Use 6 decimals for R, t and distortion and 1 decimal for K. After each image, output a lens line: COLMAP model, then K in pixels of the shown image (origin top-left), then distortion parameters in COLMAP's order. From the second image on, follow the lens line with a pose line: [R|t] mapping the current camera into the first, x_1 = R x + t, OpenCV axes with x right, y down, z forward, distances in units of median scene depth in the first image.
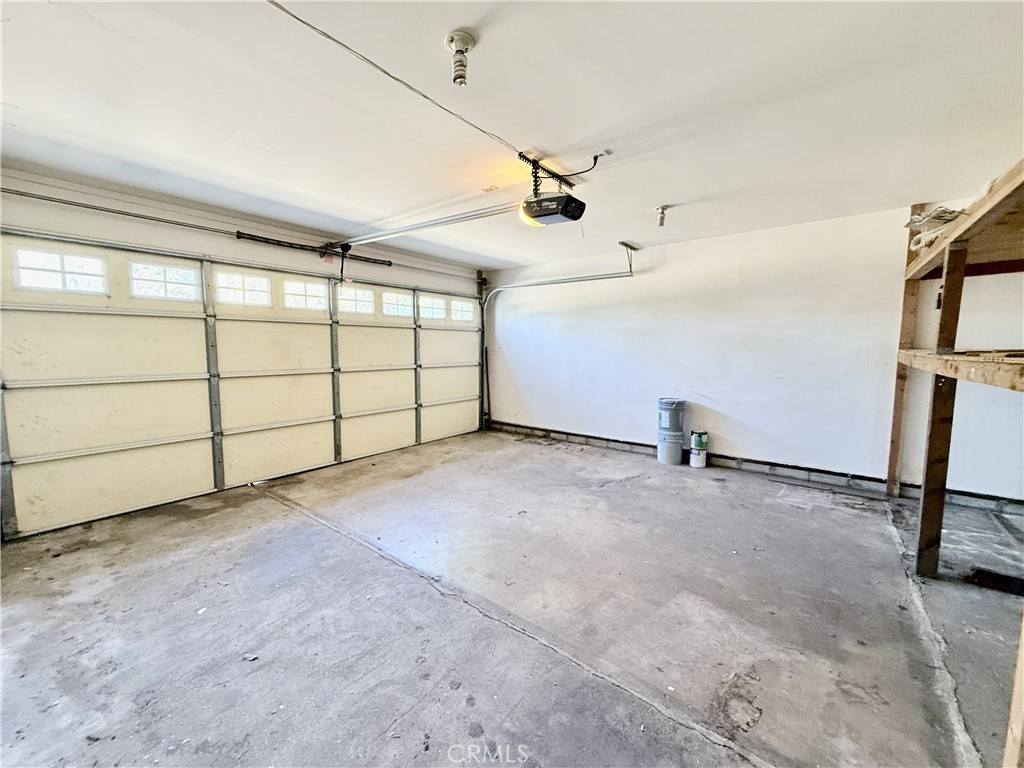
lens RADIAL K [[419.8, 0, 511.5], [0, 419.8, 383.2], [0, 0, 1]] dist [0.001638, 0.000308]
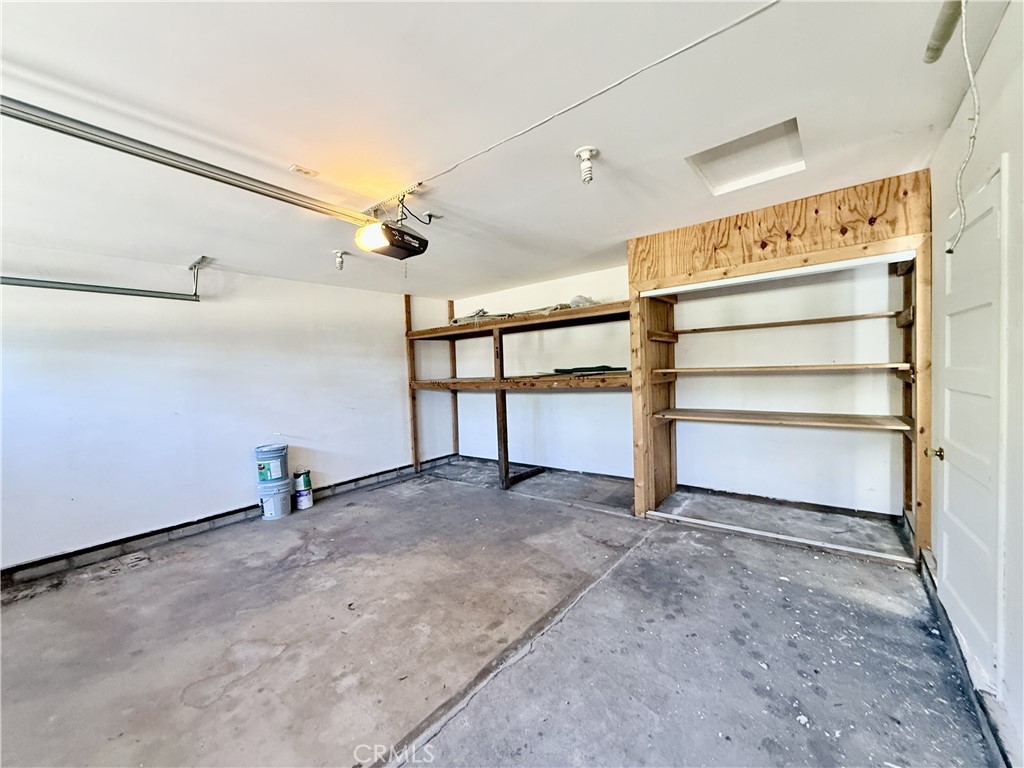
lens RADIAL K [[419.8, 0, 511.5], [0, 419.8, 383.2], [0, 0, 1]] dist [0.001638, 0.000308]
pose [[-0.017447, -0.033003, 0.999303, -0.672263], [0.133293, 0.990457, 0.035038, -0.075244], [-0.990923, 0.133811, -0.012881, 0.616819]]
